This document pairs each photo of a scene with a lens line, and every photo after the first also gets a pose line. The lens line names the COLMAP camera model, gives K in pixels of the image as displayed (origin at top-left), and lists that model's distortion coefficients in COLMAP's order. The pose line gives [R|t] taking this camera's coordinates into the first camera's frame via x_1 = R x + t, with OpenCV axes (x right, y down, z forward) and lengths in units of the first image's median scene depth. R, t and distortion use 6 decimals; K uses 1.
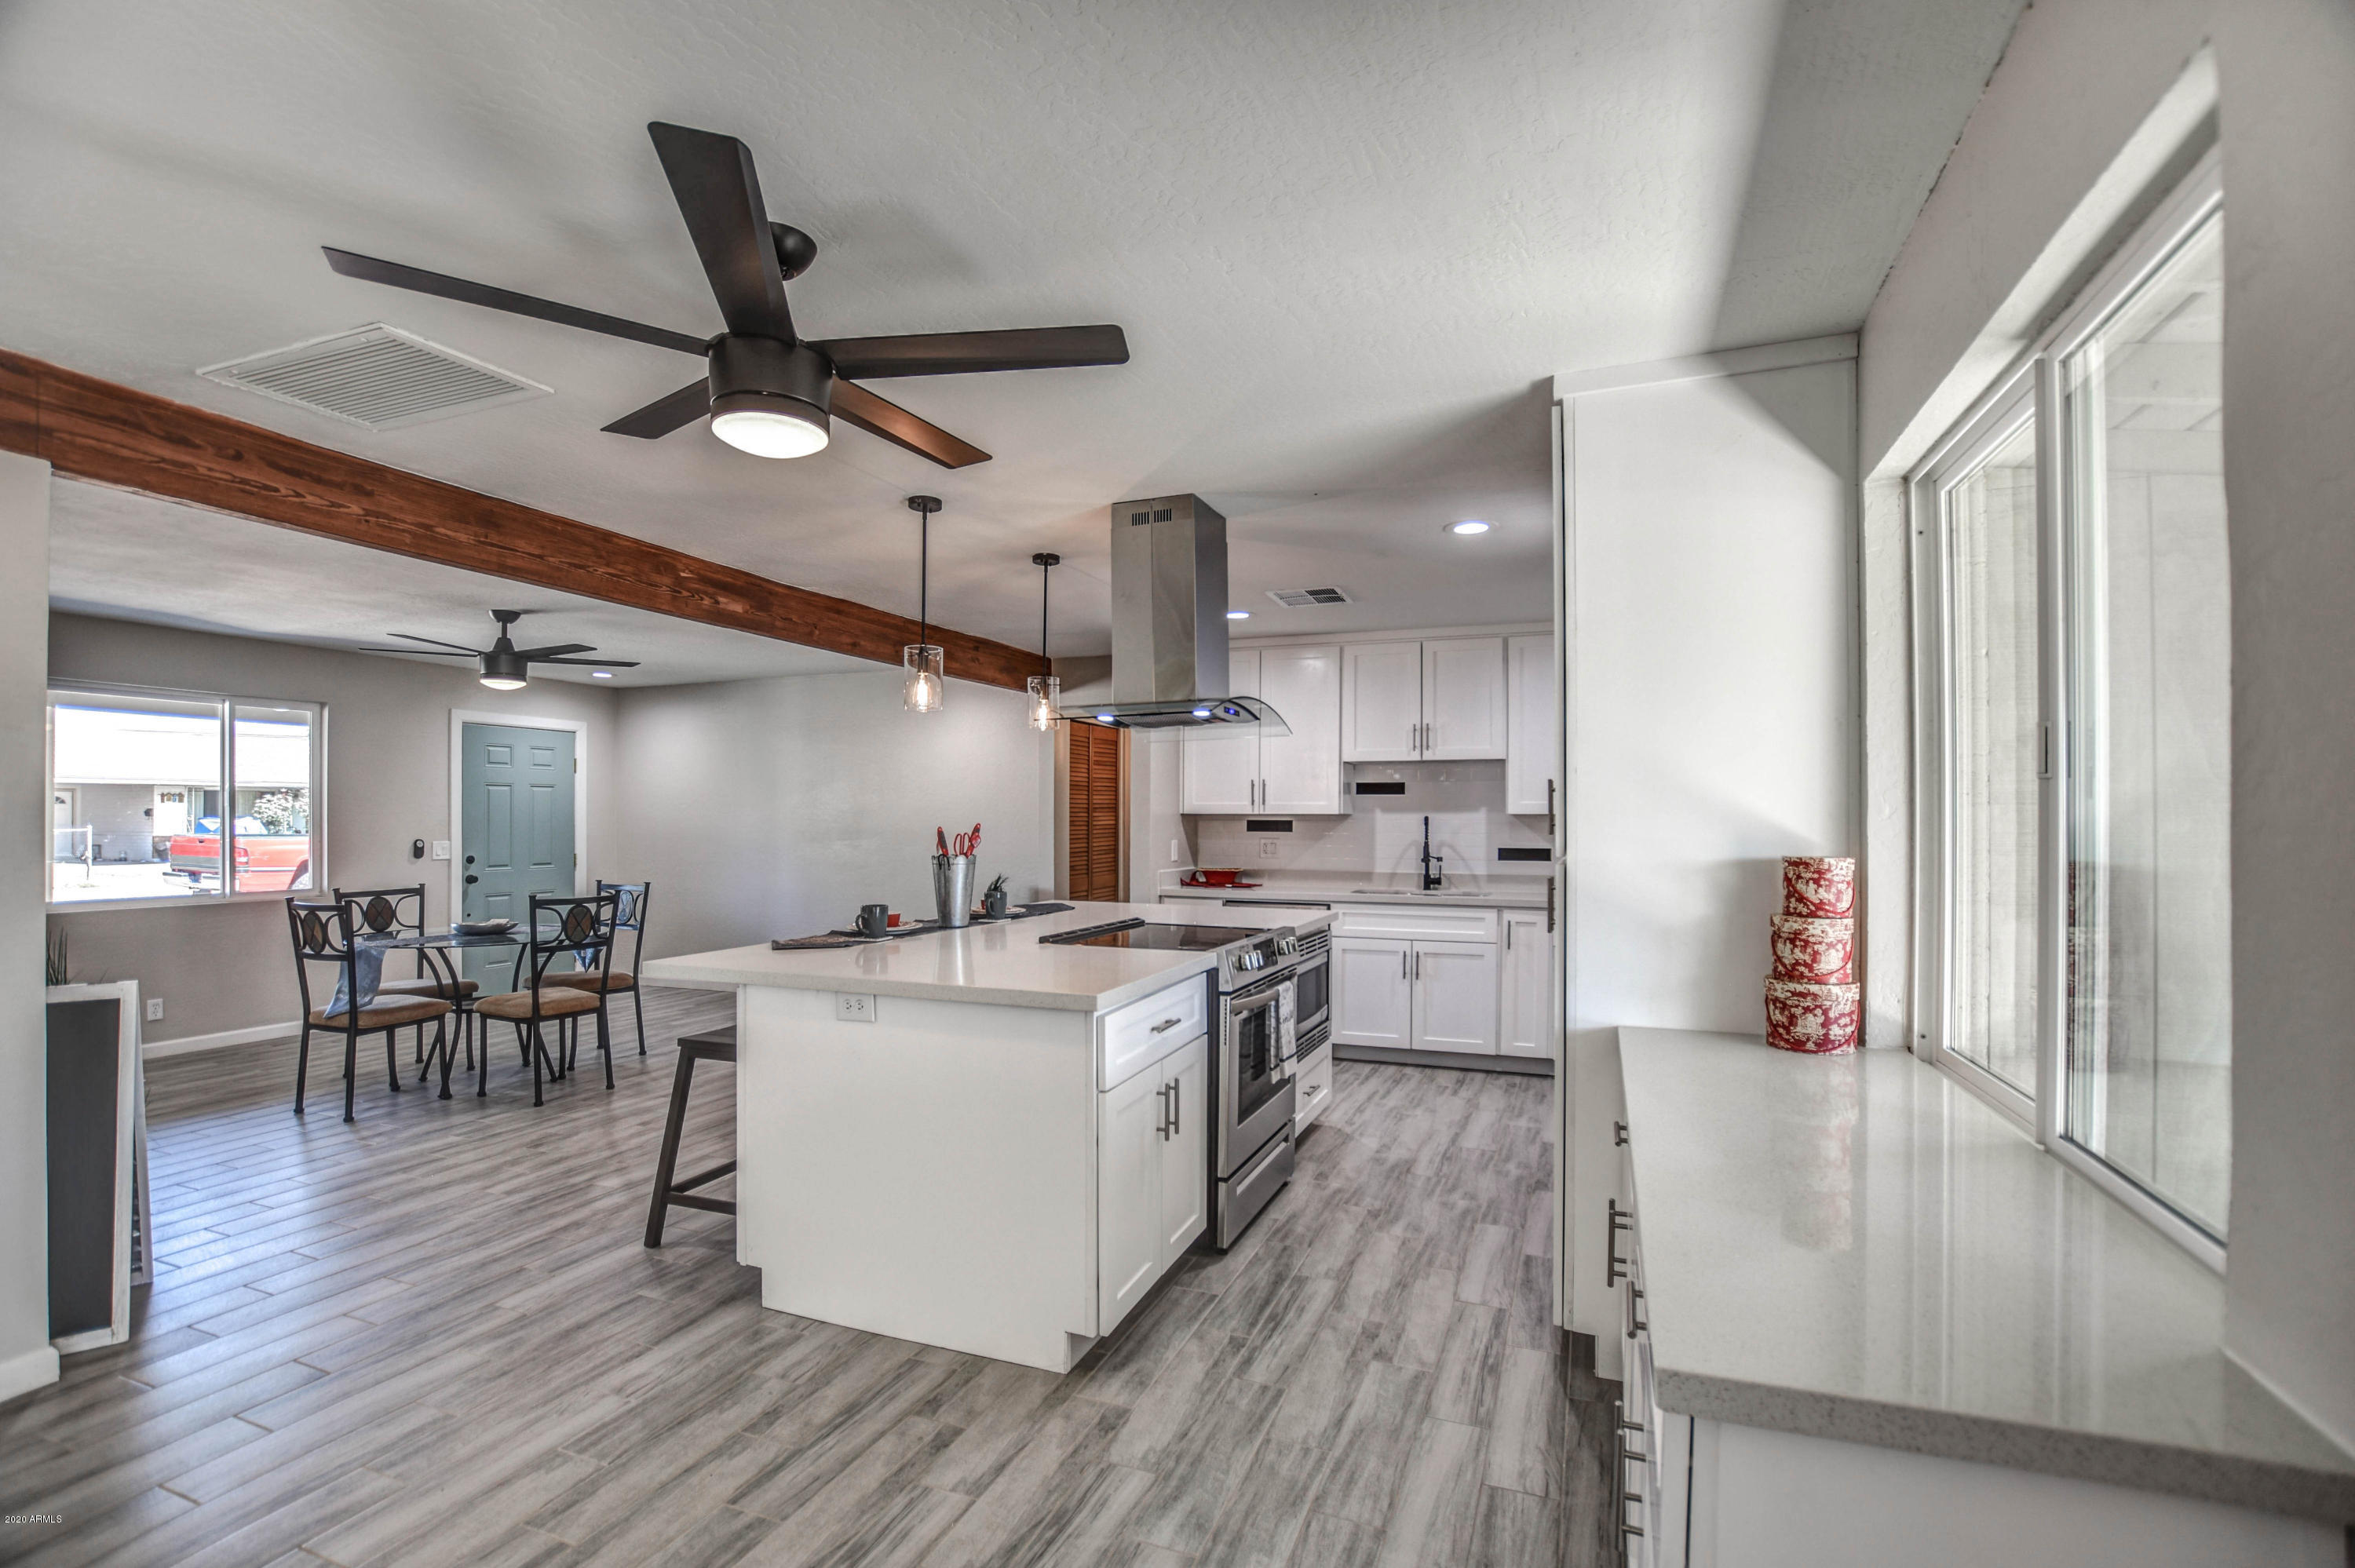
lens RADIAL K [[1058.1, 0, 1190.6], [0, 1058.1, 812.7], [0, 0, 1]] dist [-0.027952, 0.000419]
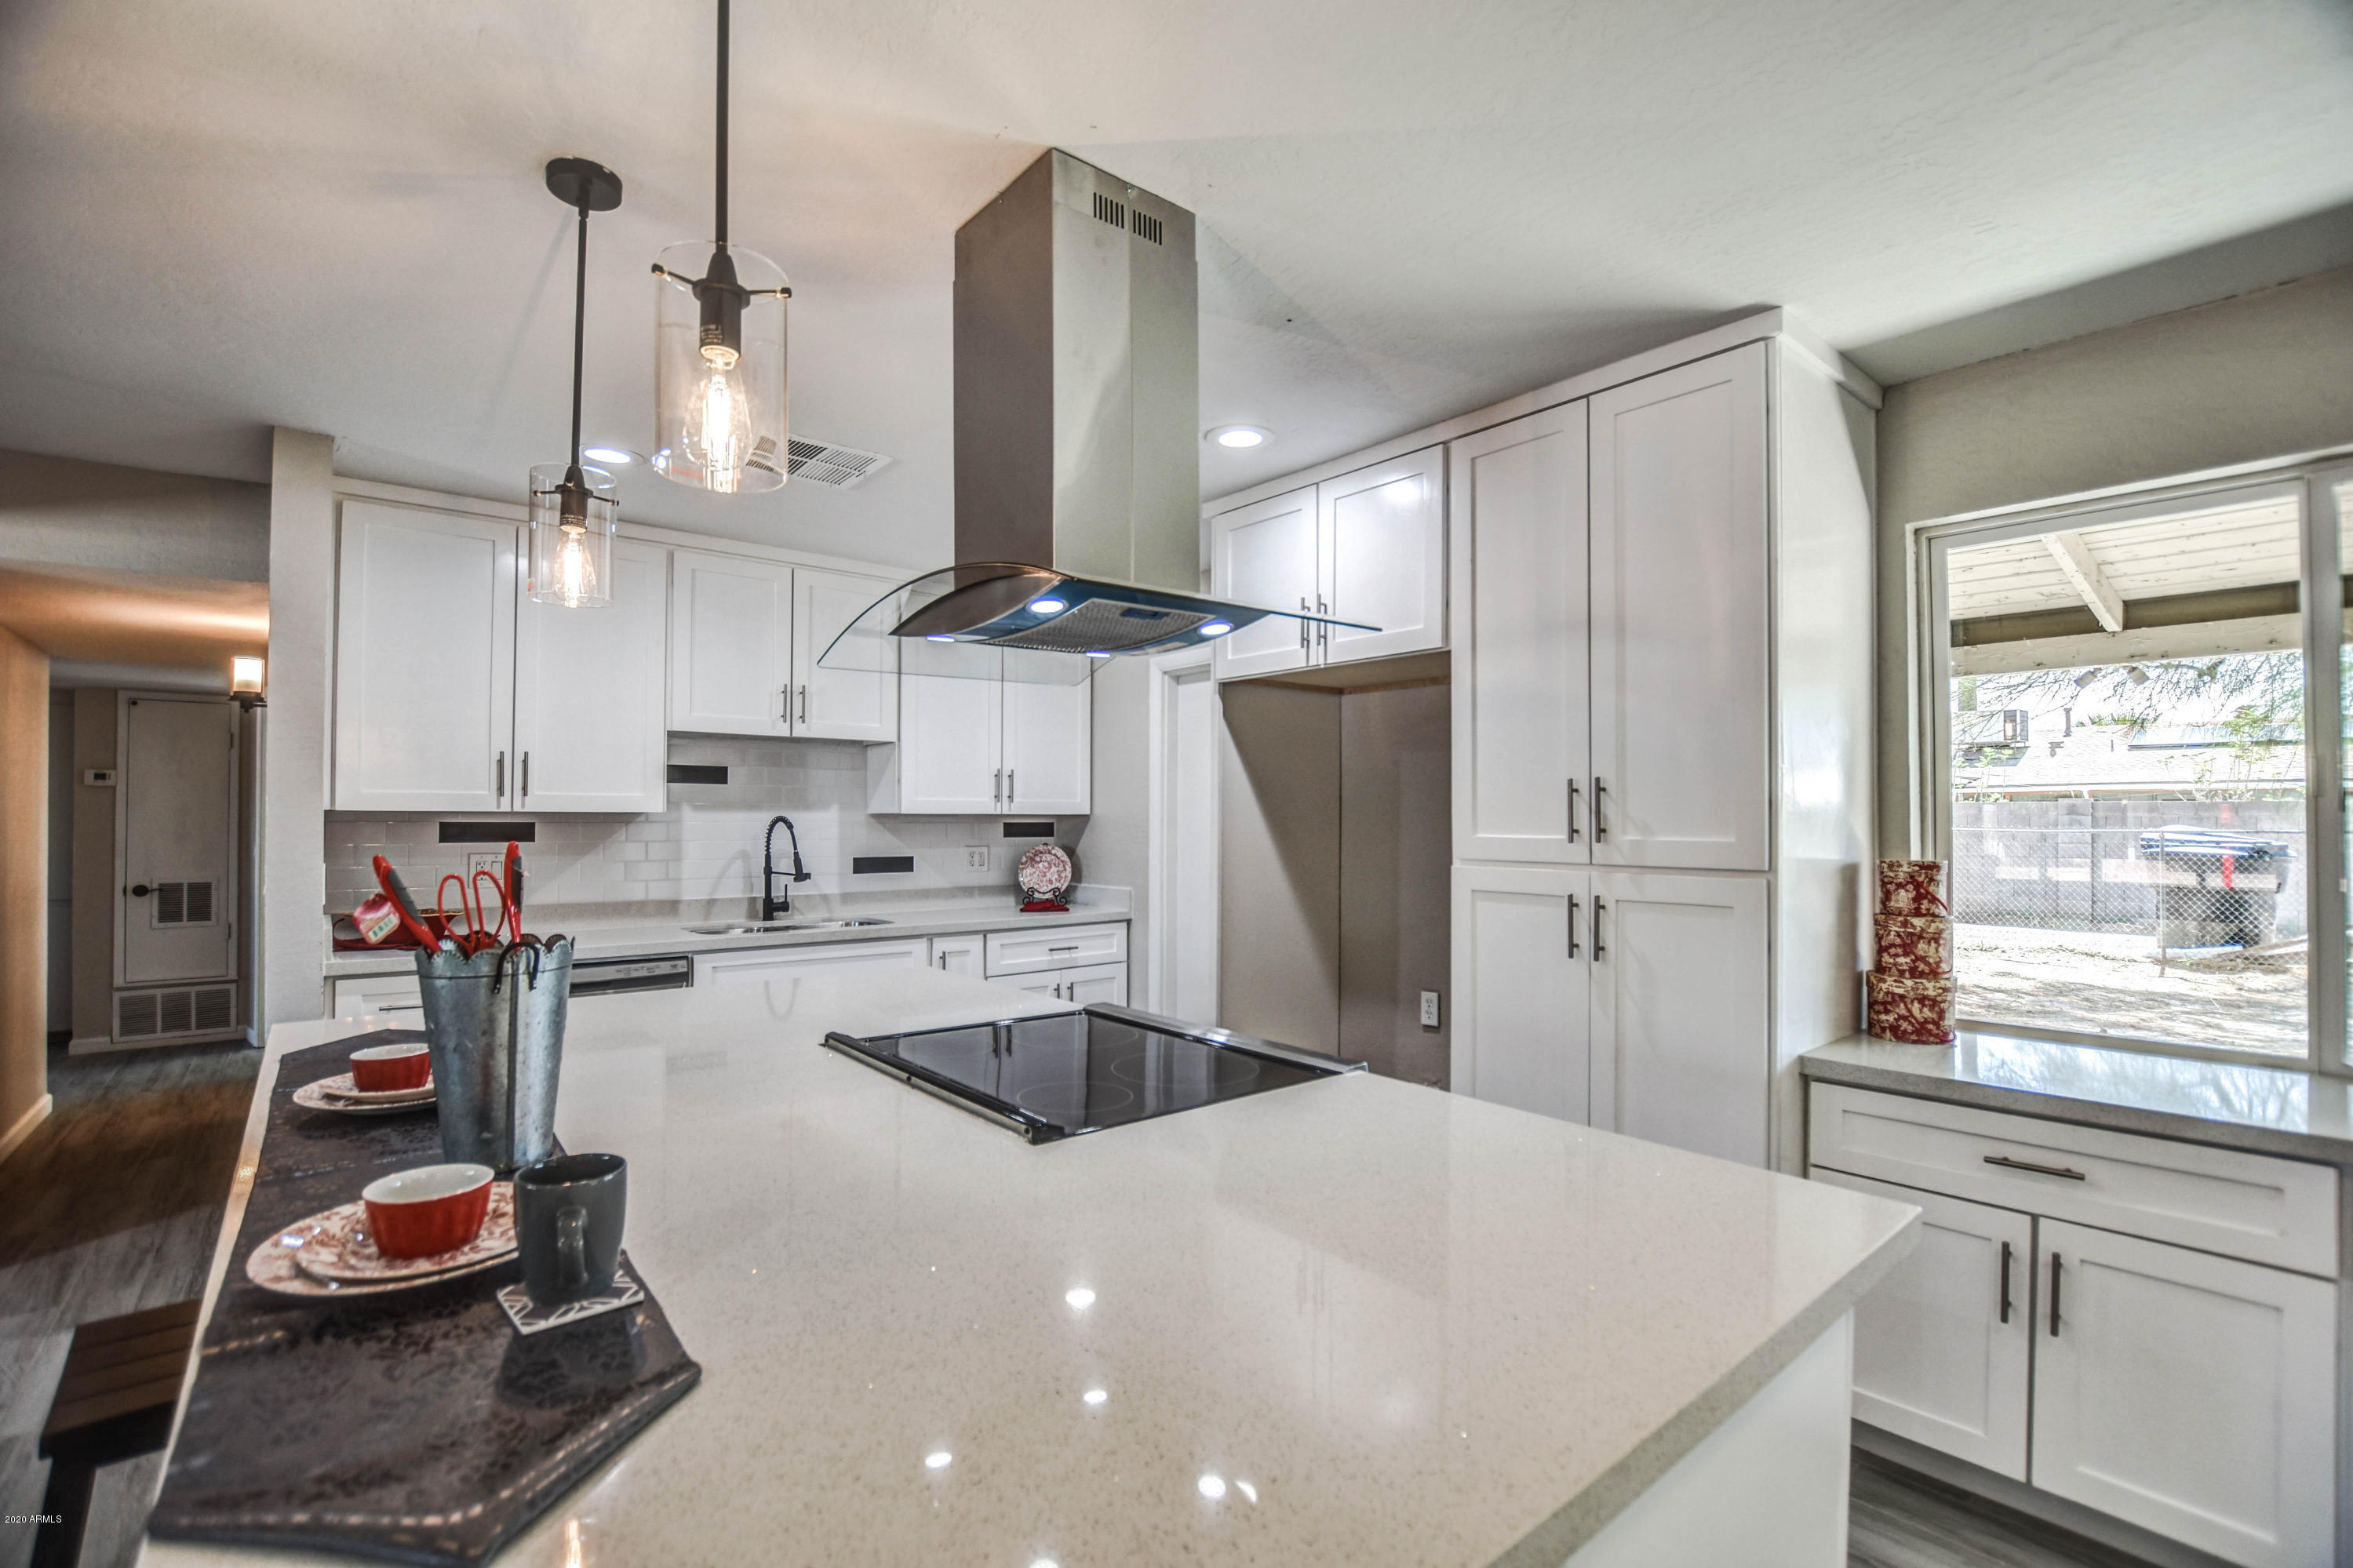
lens RADIAL K [[1049.3, 0, 1185.9], [0, 1049.3, 808.3], [0, 0, 1]] dist [-0.026631, -0.000002]
pose [[0.482386, 0.006254, 0.875936, -0.335742], [-0.006096, 0.999974, -0.003782, -0.001120], [-0.875938, -0.003516, 0.482412, 0.551089]]
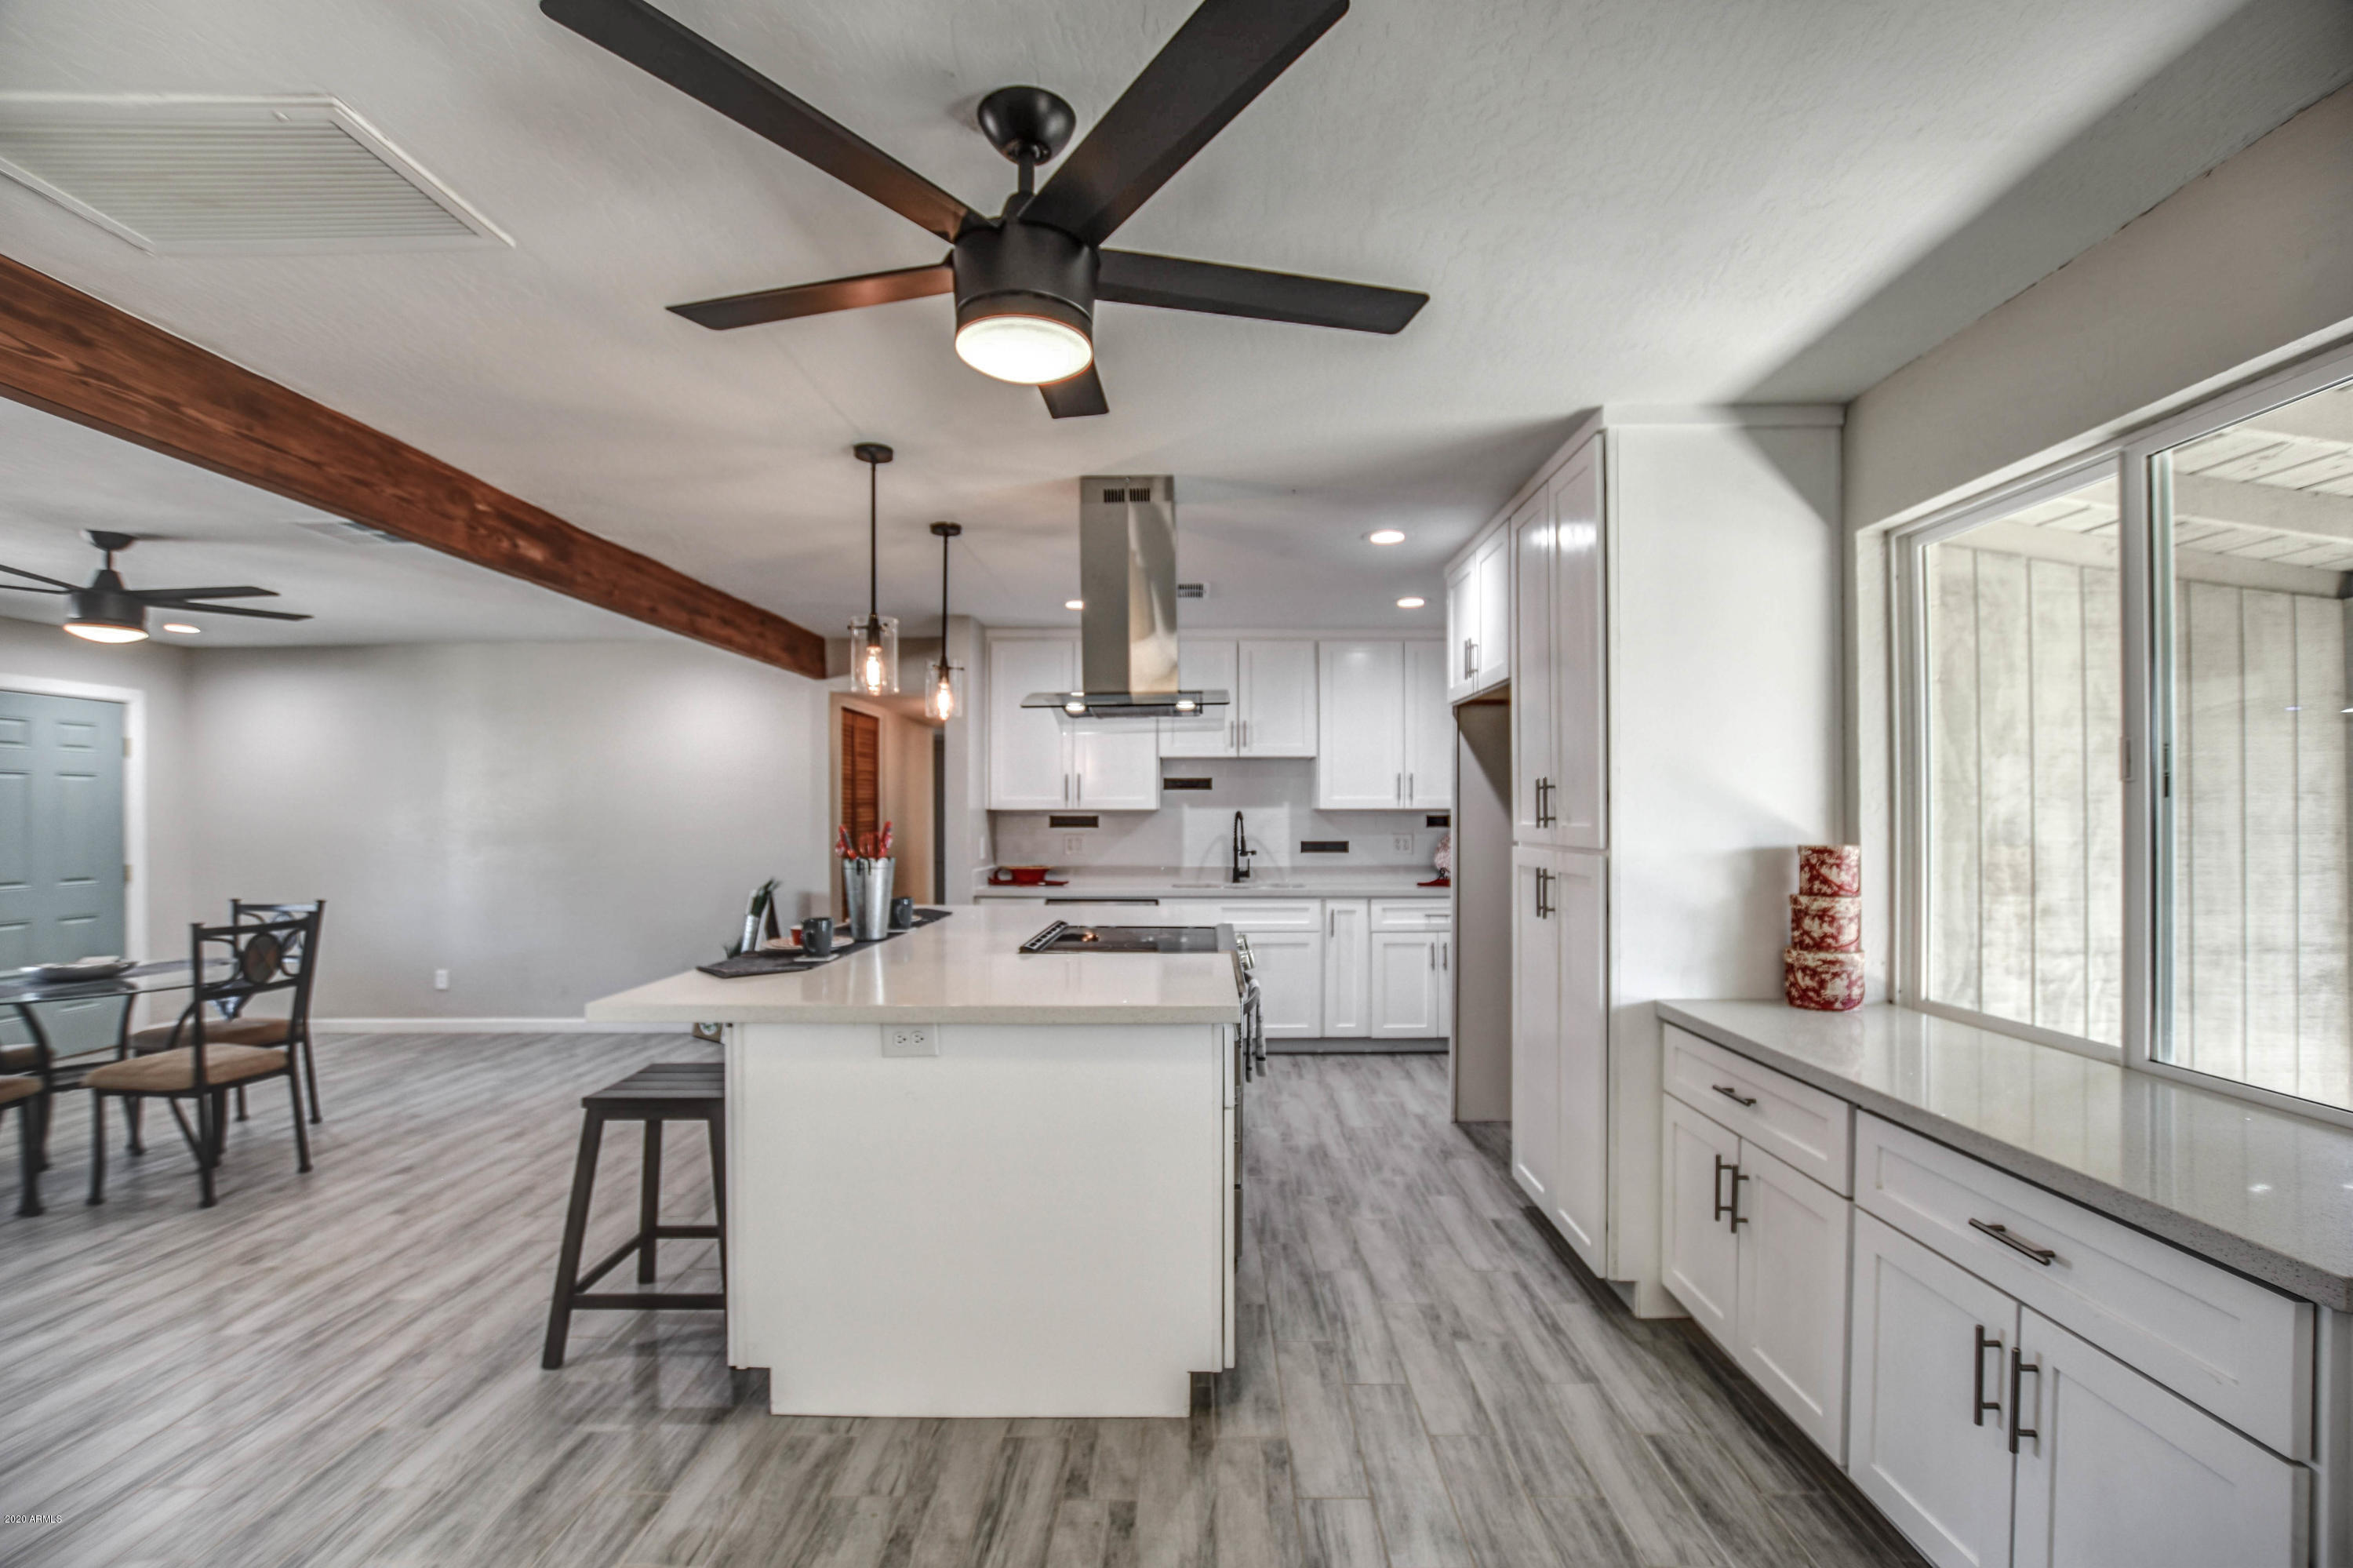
lens RADIAL K [[1048.3, 0, 1195.0], [0, 1048.3, 815.2], [0, 0, 1]] dist [-0.032550, 0.006635]
pose [[0.934266, -0.005216, 0.356540, -0.234197], [0.002431, 0.999963, 0.008259, -0.001437], [-0.356570, -0.006849, 0.934244, 0.078949]]
